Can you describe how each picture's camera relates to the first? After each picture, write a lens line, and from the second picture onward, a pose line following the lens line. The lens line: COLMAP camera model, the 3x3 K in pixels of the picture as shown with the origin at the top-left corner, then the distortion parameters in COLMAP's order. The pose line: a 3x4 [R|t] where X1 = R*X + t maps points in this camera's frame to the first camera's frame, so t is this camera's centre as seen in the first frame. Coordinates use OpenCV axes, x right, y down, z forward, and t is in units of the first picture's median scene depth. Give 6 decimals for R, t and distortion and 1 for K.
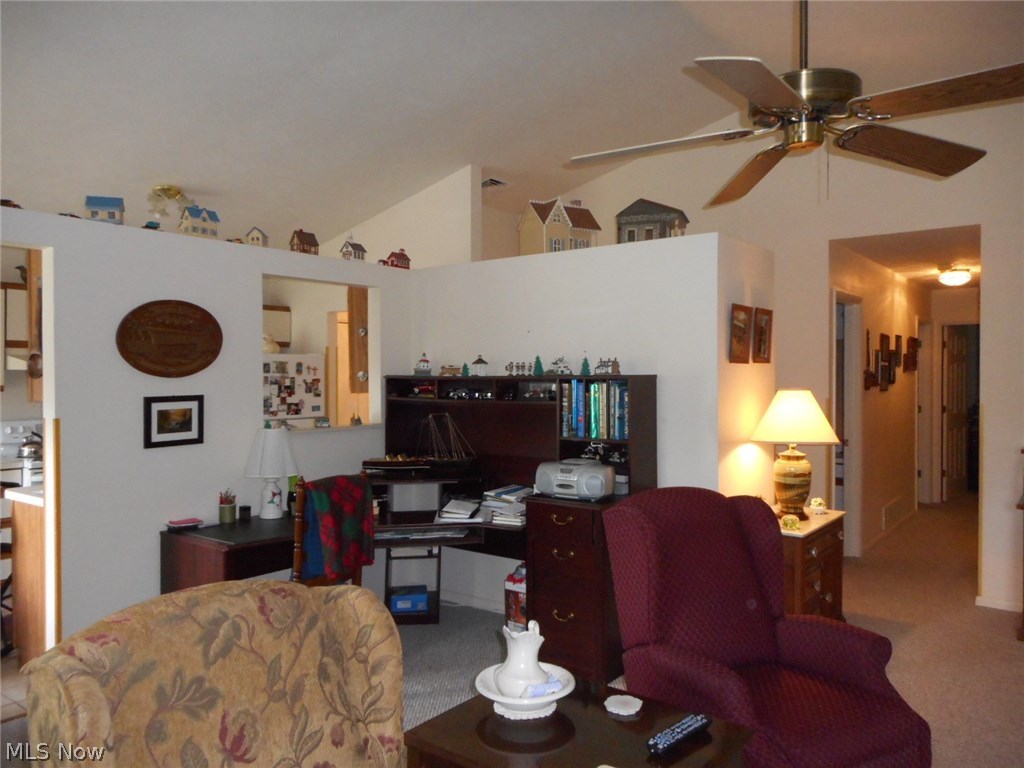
lens RADIAL K [[765.1, 0, 511.3], [0, 765.1, 386.9], [0, 0, 1]] dist [0.010826, -0.014824]
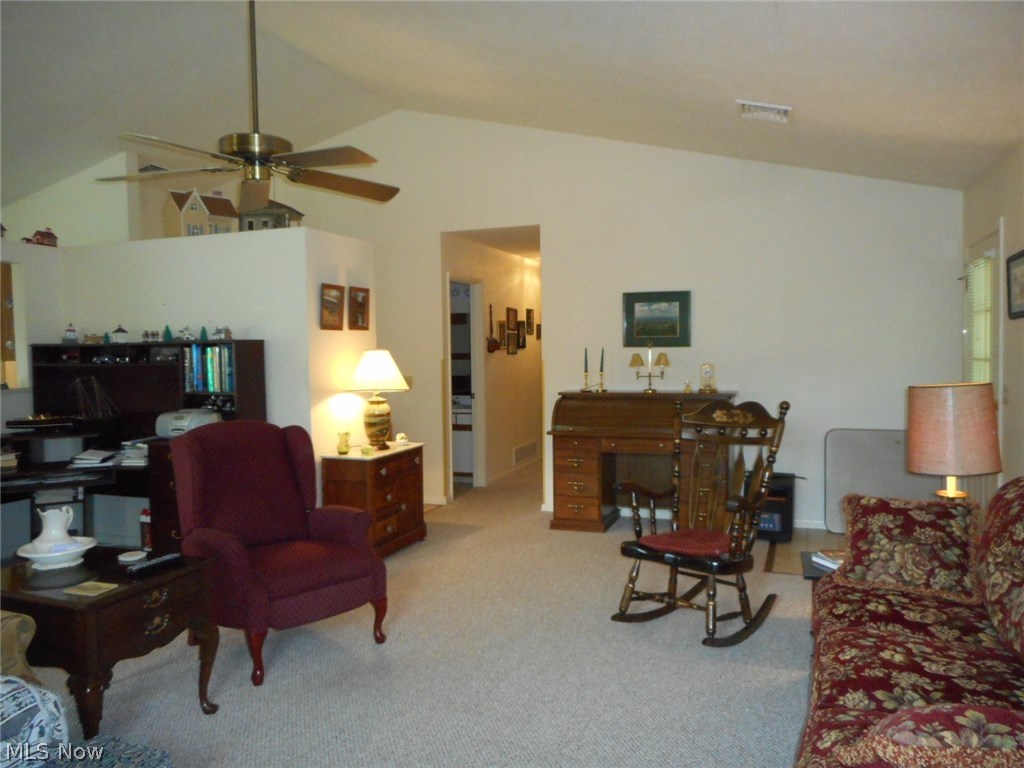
lens RADIAL K [[765.1, 0, 511.5], [0, 765.1, 380.8], [0, 0, 1]] dist [0.010826, -0.014824]
pose [[0.955471, -0.024826, 0.294039, 0.191221], [0.017090, 0.999438, 0.028849, 0.020469], [-0.294590, -0.022540, 0.955358, -0.288864]]
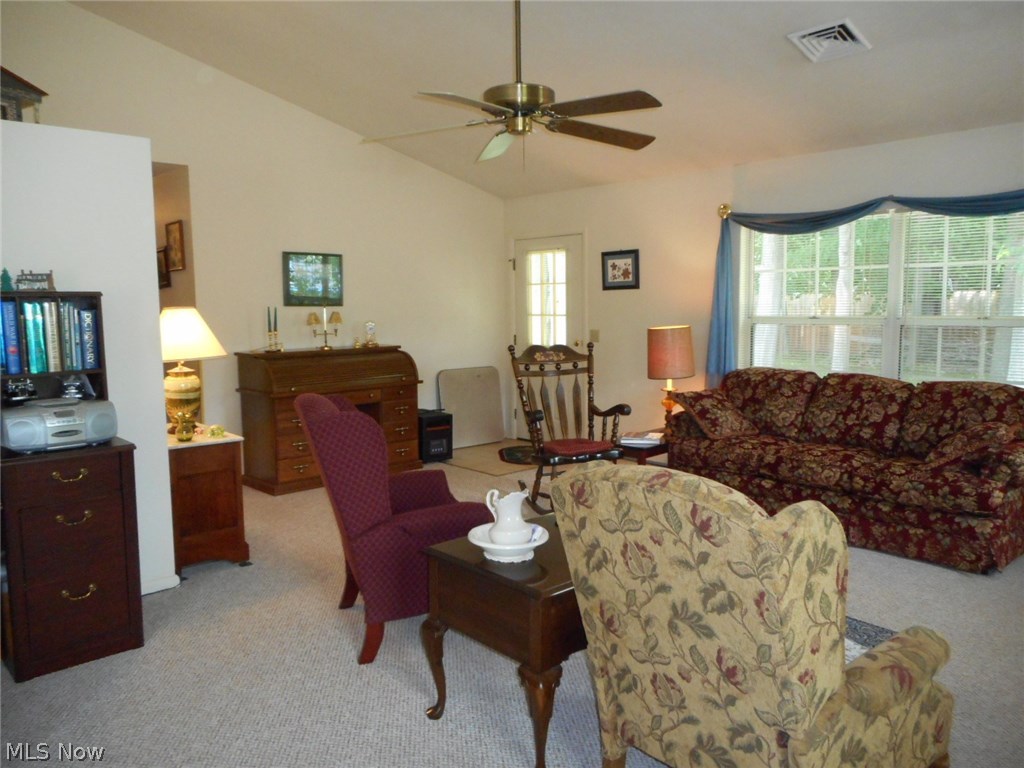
lens RADIAL K [[765.1, 0, 513.1], [0, 765.1, 380.8], [0, 0, 1]] dist [0.010826, -0.014824]
pose [[0.166097, -0.103241, 0.980690, -0.531087], [0.023134, 0.994639, 0.100791, 0.006841], [-0.985838, 0.005946, 0.167595, 0.358130]]
